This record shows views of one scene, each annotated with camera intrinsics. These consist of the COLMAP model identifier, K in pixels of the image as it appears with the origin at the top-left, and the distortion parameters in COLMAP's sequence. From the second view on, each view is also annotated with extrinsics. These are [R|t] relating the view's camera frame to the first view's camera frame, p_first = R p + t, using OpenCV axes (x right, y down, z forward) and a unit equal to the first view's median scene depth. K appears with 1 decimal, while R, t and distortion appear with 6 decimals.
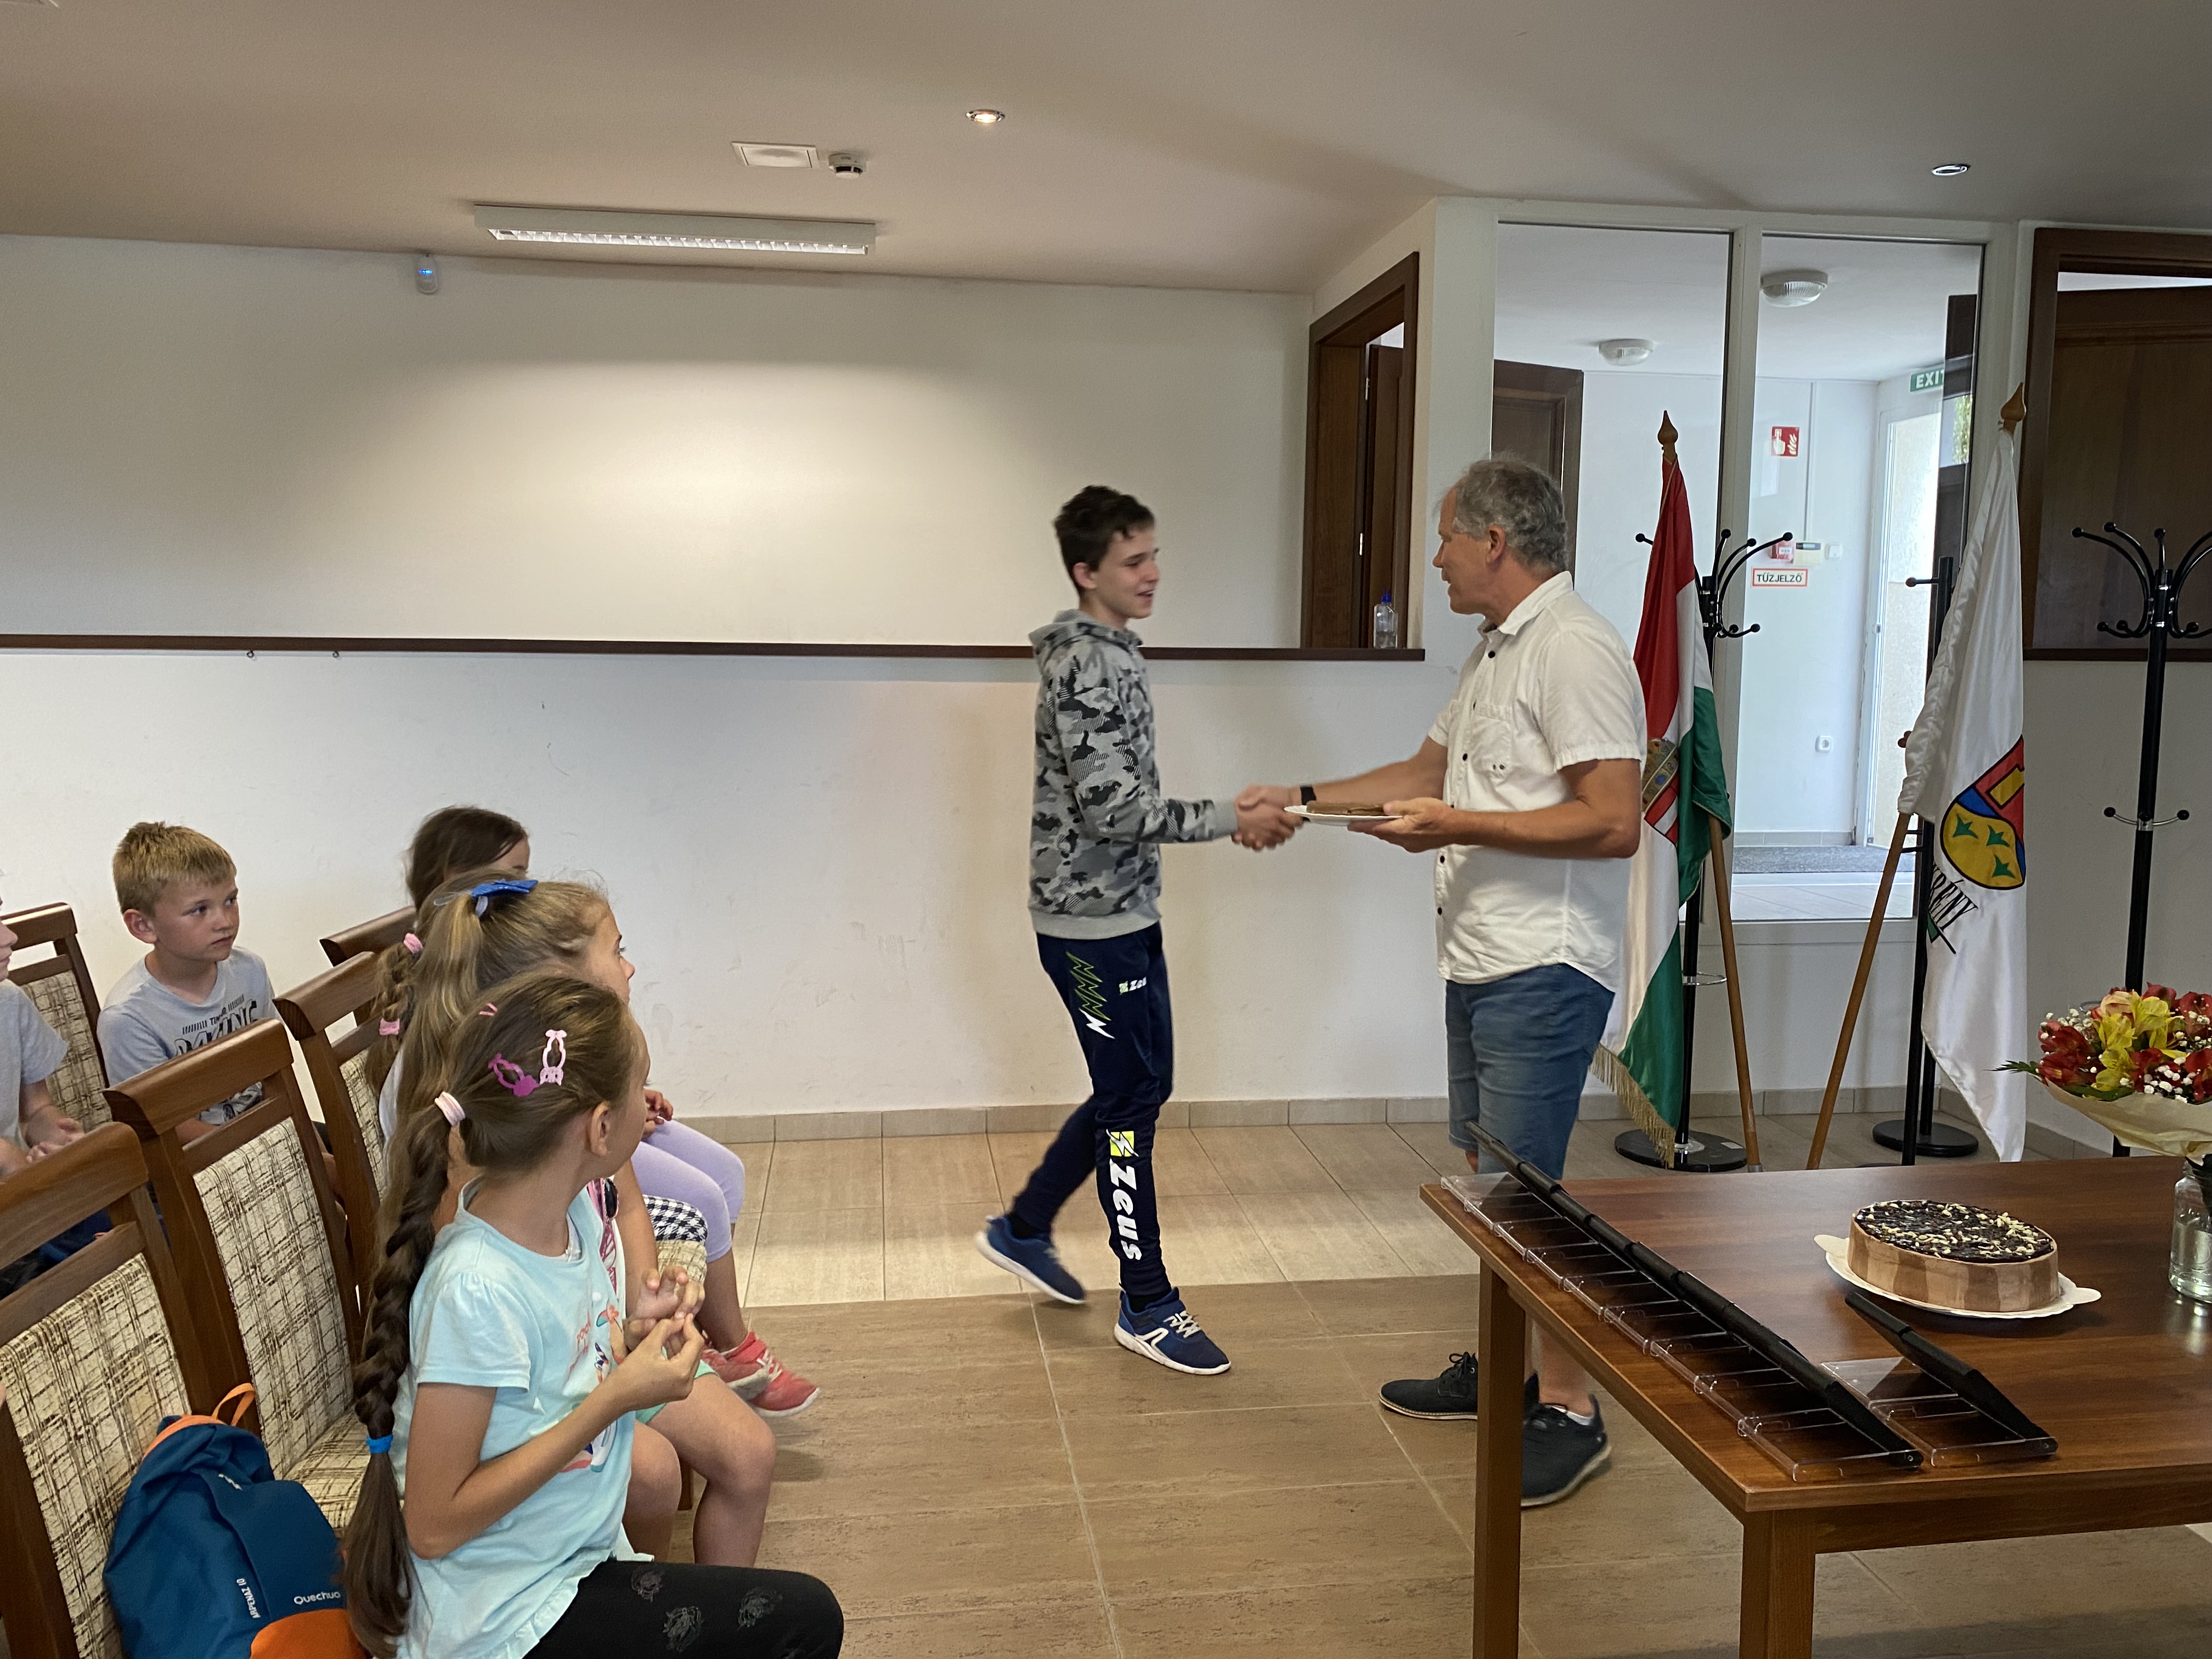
lens RADIAL K [[1710.9, 0, 1103.7], [0, 1710.9, 826.7], [0, 0, 1]] dist [0.012013, -0.003803]
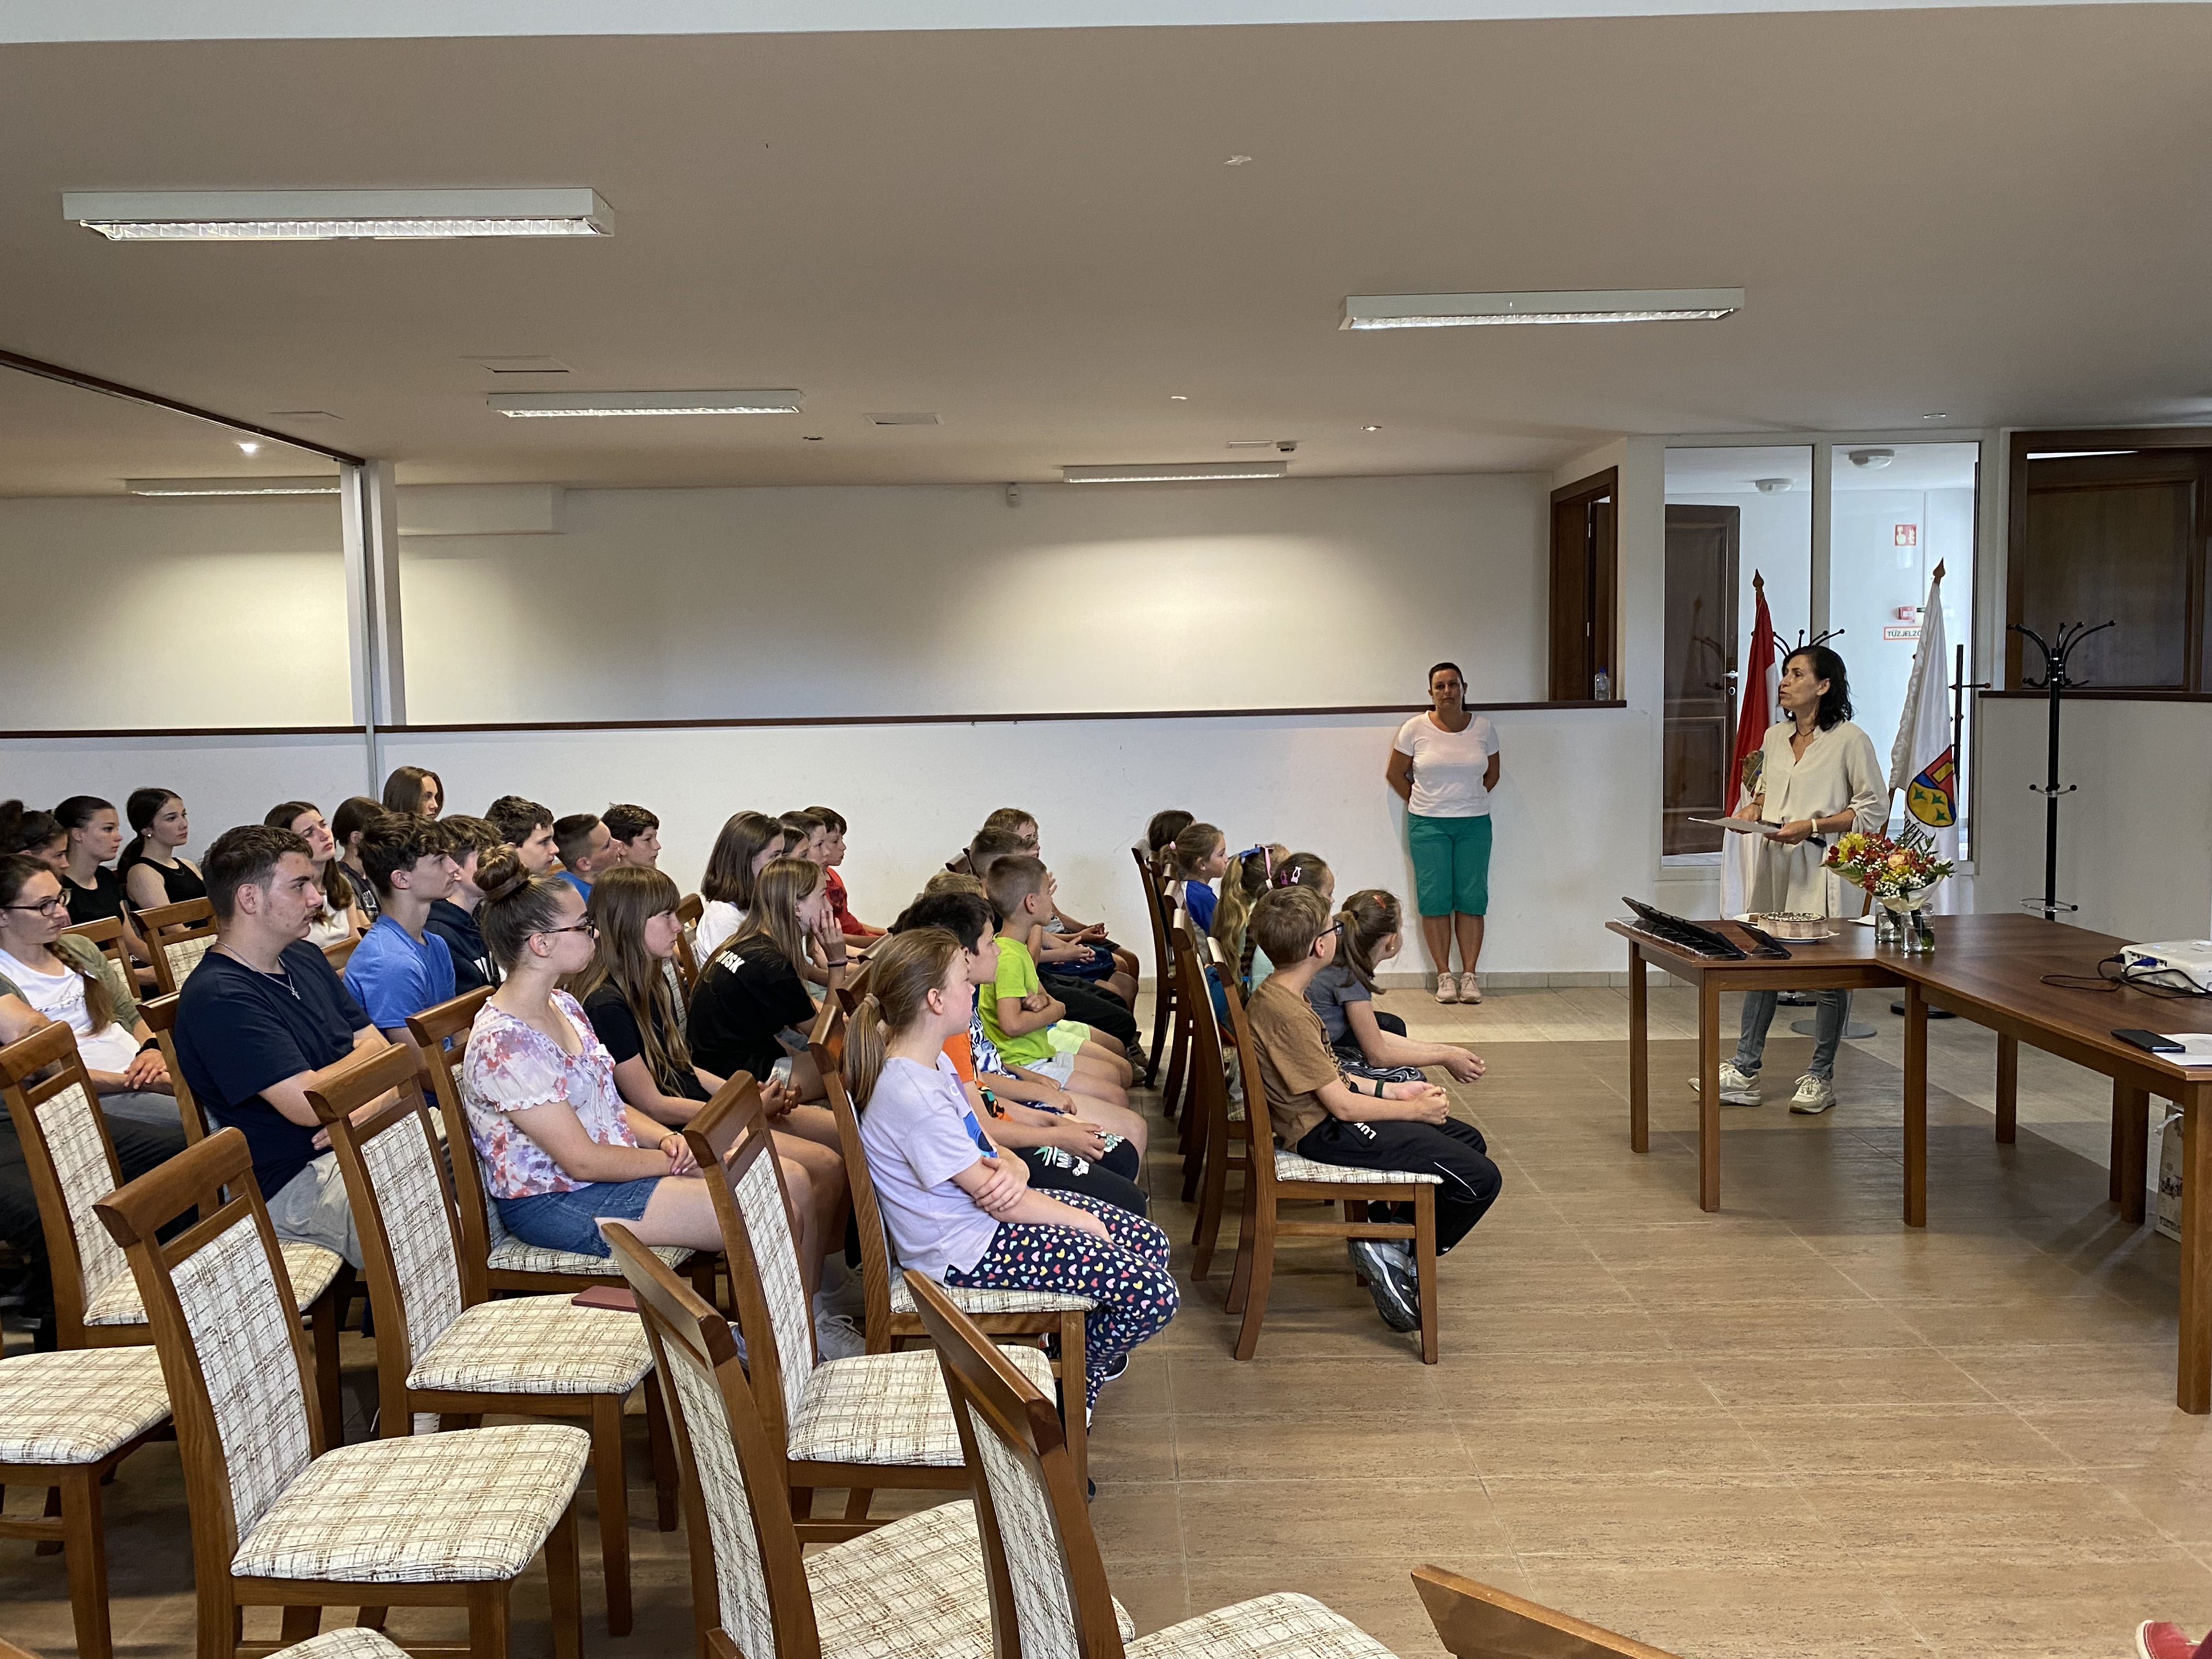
lens RADIAL K [[1710.9, 0, 1093.1], [0, 1710.9, 808.5], [0, 0, 1]] dist [0.012013, -0.003803]
pose [[0.989529, -0.018020, -0.143207, -0.092358], [0.013909, 0.999463, -0.029660, 0.044725], [0.143665, 0.027358, 0.989248, -0.744134]]
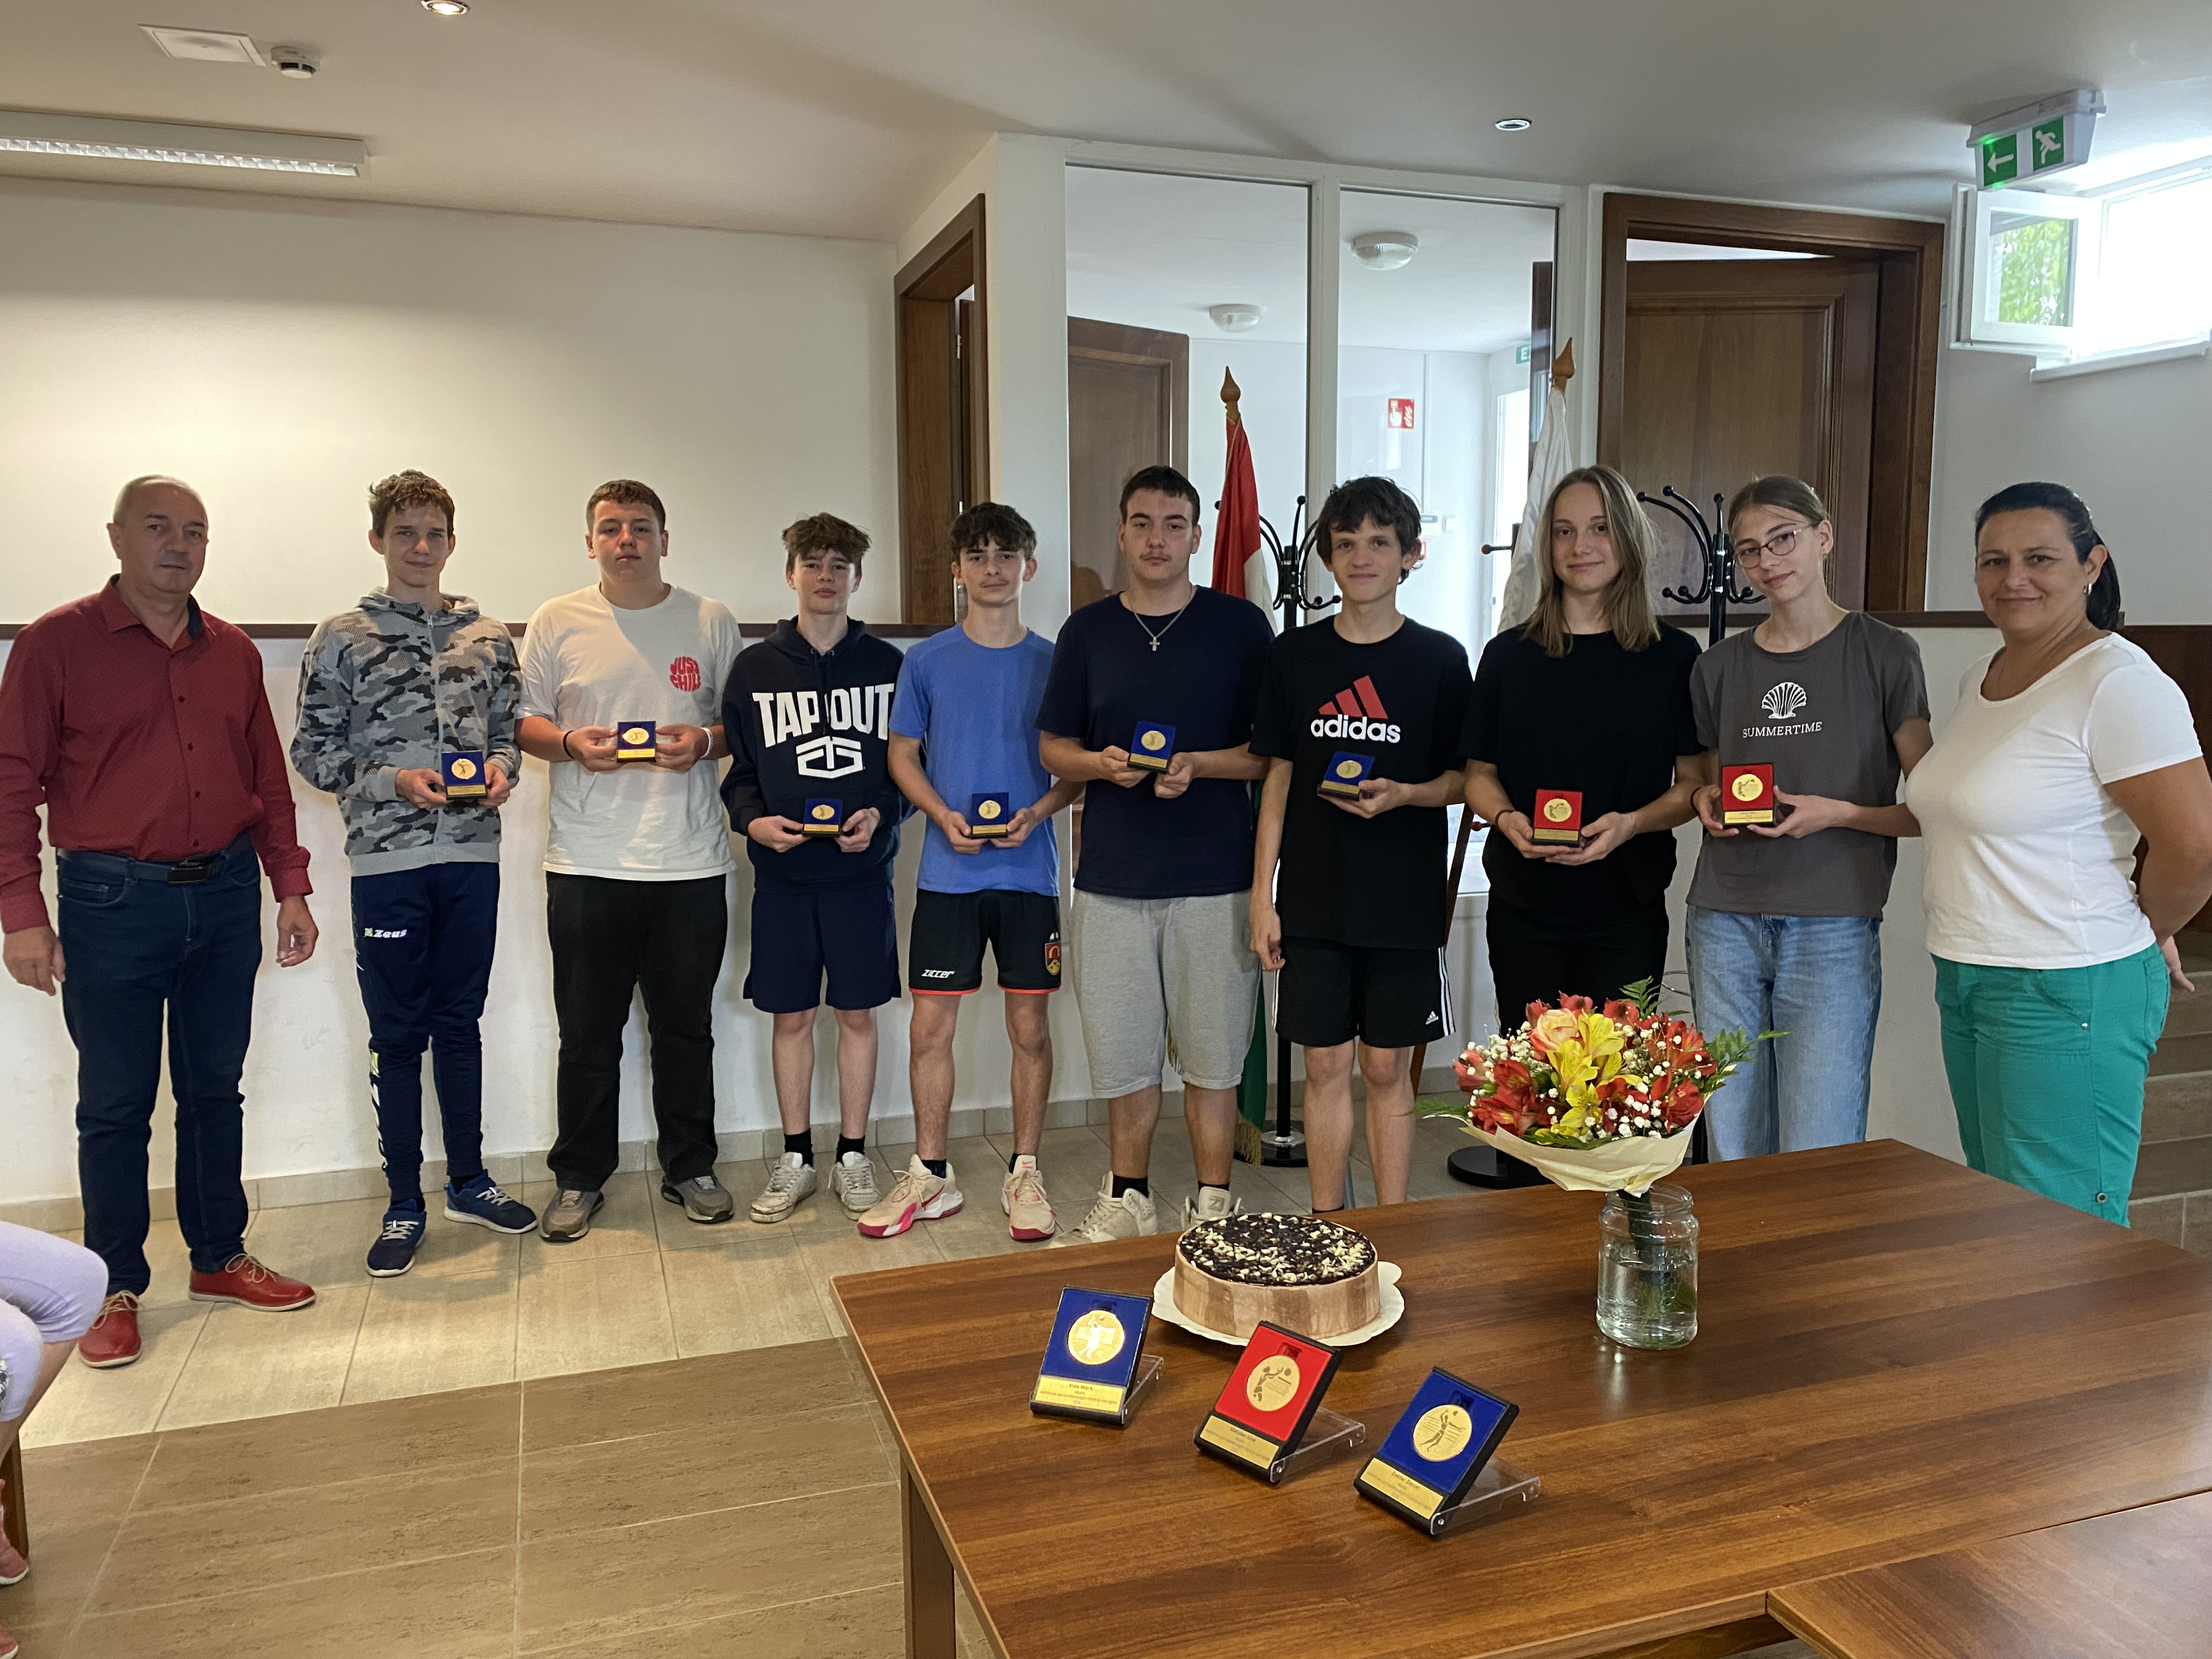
lens RADIAL K [[1710.9, 0, 1127.2], [0, 1710.9, 828.1], [0, 0, 1]] dist [0.012013, -0.003803]
pose [[0.982201, -0.034407, 0.184657, 0.078425], [0.032151, 0.999367, 0.015196, -0.005338], [-0.185063, -0.008989, 0.982686, 0.076126]]
